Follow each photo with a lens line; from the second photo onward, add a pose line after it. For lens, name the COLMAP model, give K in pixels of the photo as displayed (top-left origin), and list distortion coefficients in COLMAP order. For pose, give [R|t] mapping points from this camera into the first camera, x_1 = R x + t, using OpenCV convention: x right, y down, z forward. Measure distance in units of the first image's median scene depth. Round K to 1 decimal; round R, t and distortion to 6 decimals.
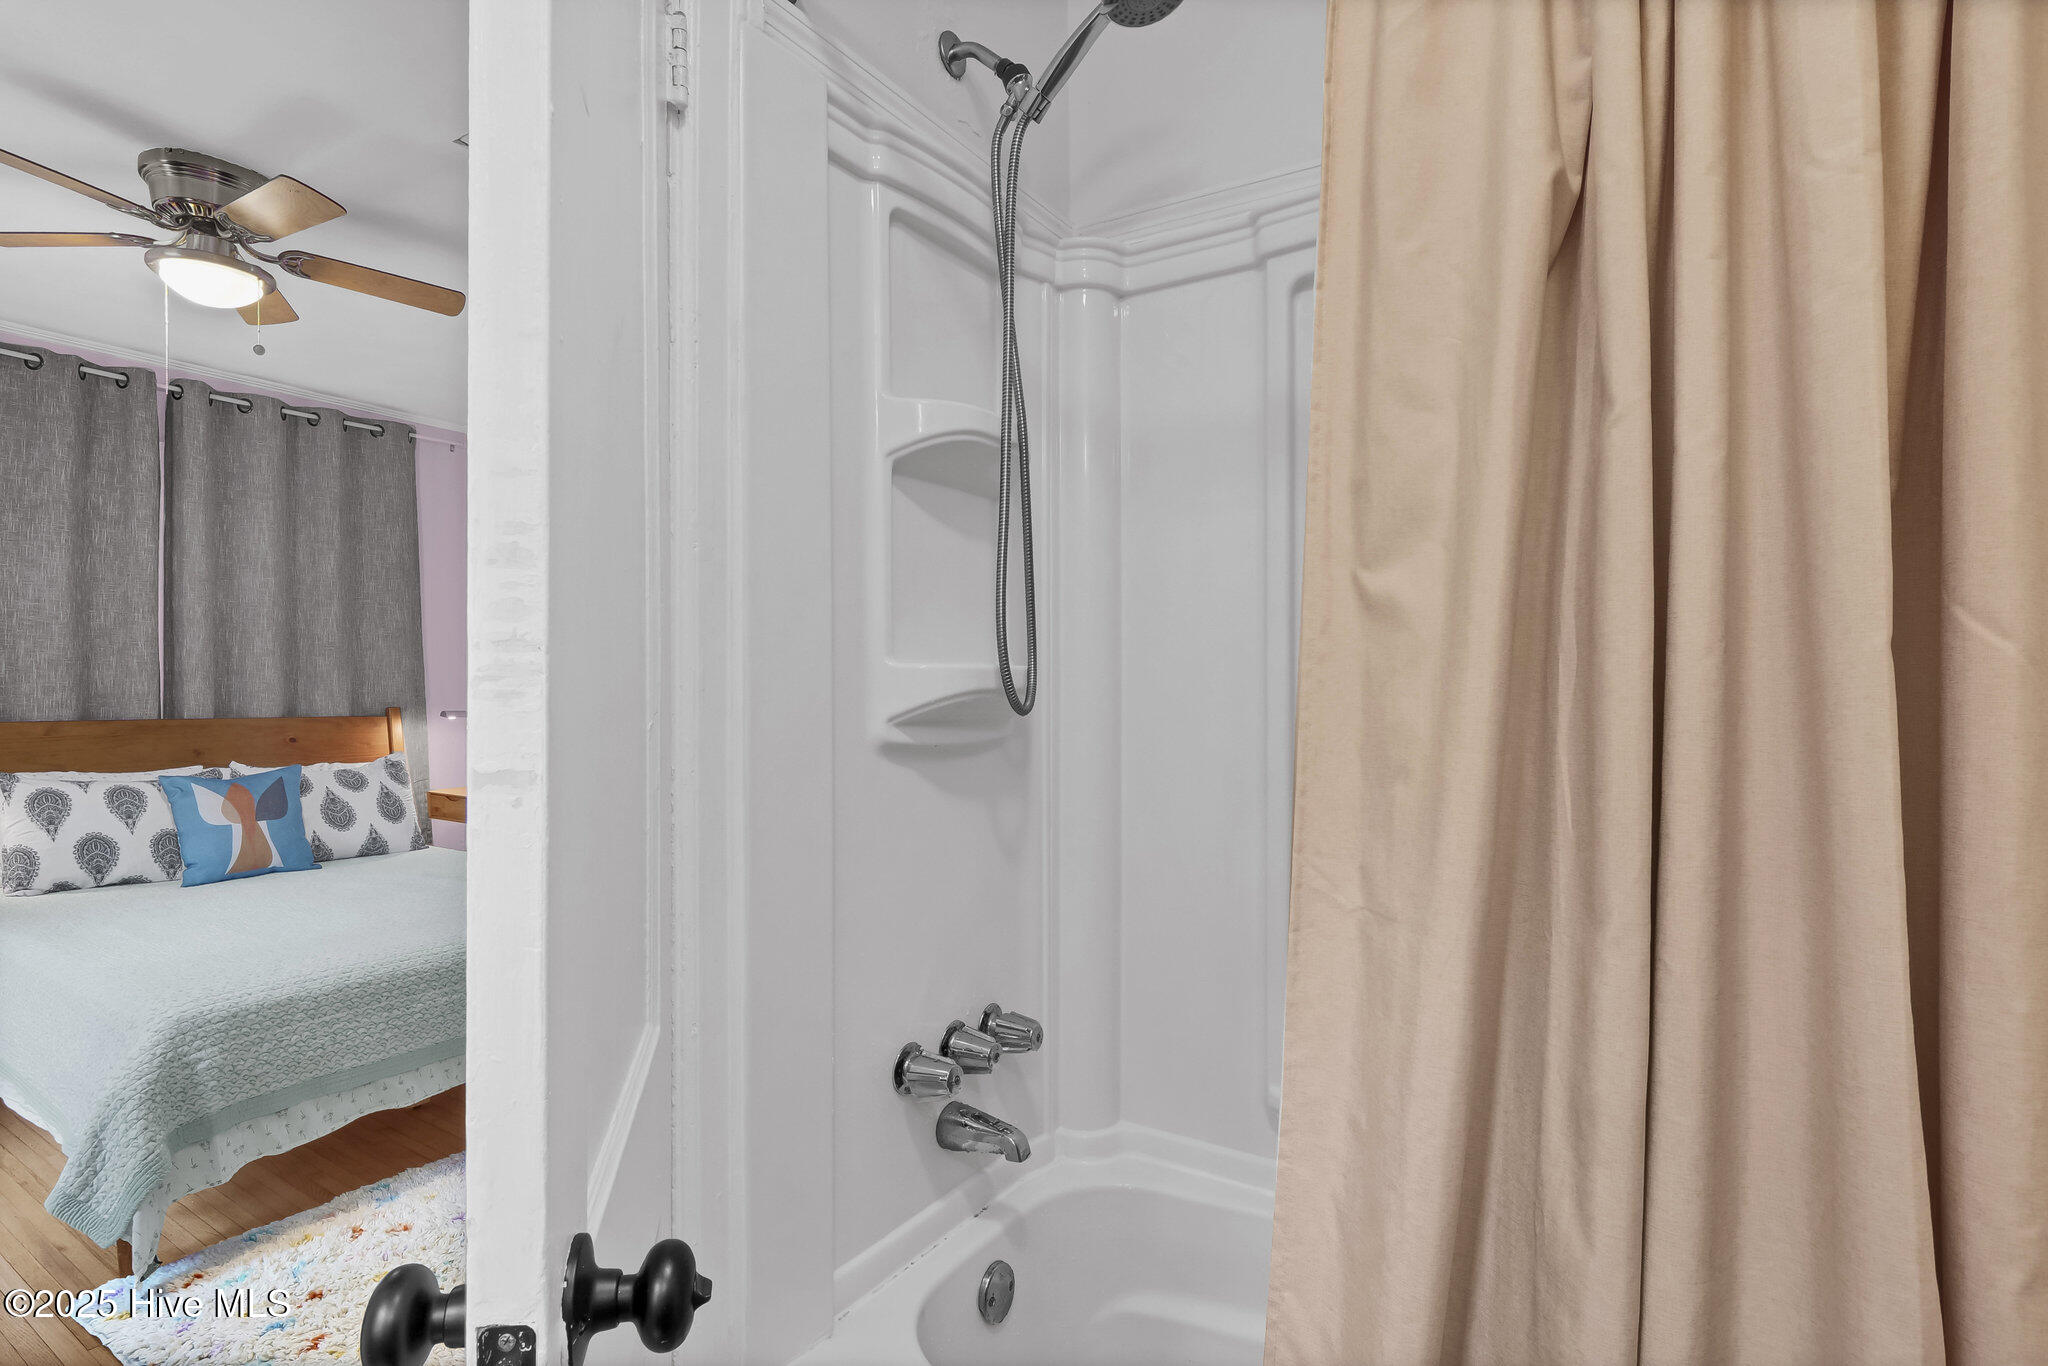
lens RADIAL K [[1026.1, 0, 1008.7], [0, 1026.1, 695.4], [0, 0, 1]] dist [-0.016440, 0.002282]
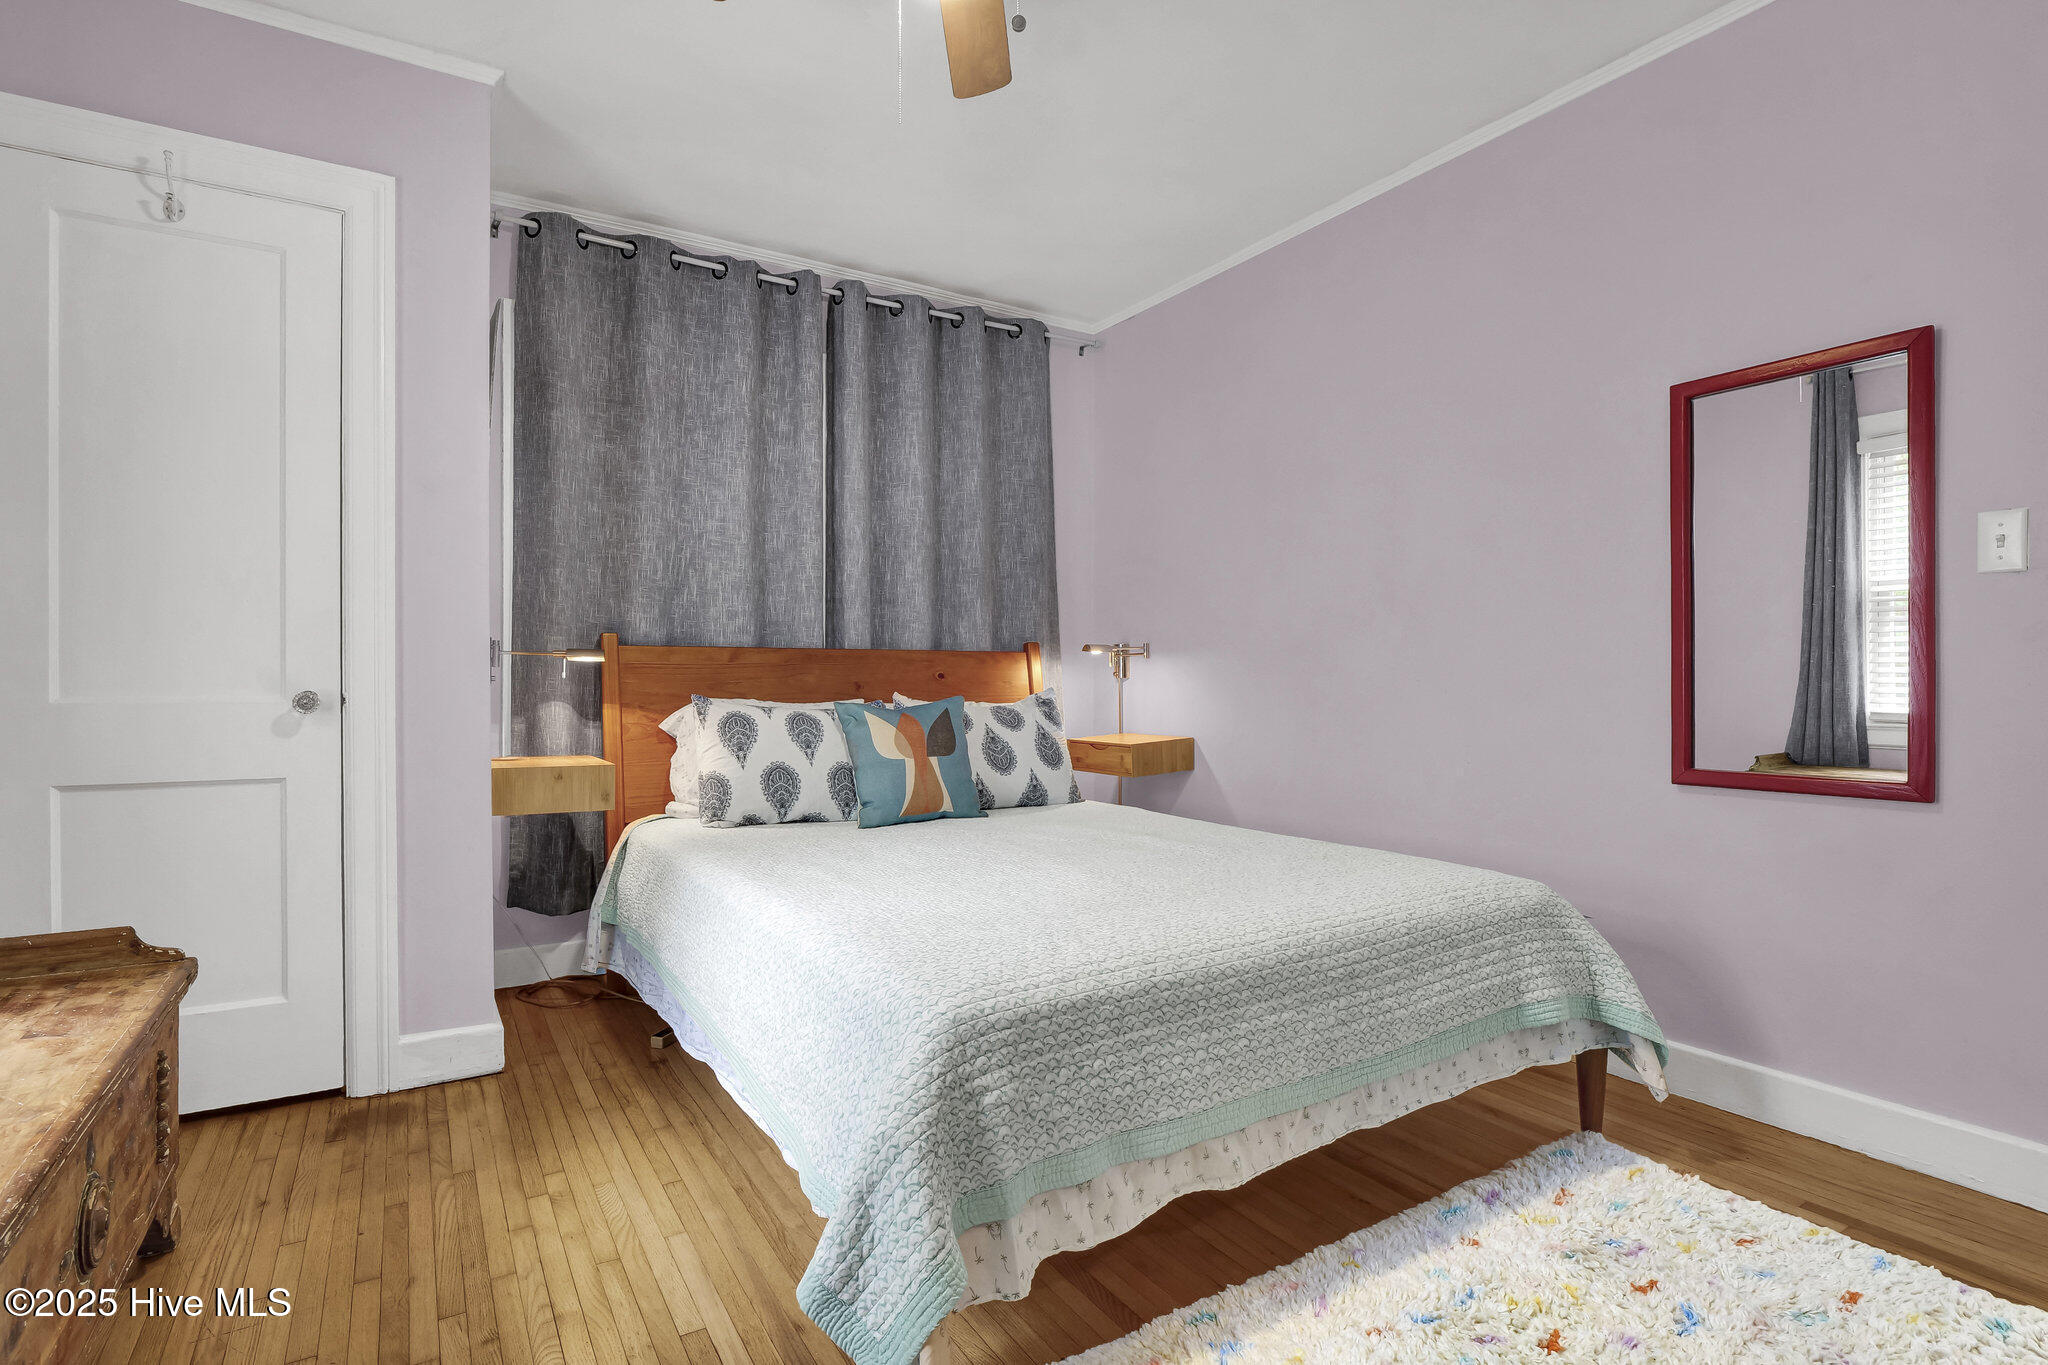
lens RADIAL K [[1026.1, 0, 1040.7], [0, 1026.1, 681.6], [0, 0, 1]] dist [-0.016440, 0.002282]
pose [[0.907554, -0.005411, -0.419900, -0.282683], [0.003212, 0.999977, -0.005943, 0.063992], [0.419923, 0.004044, 0.907551, 0.250107]]
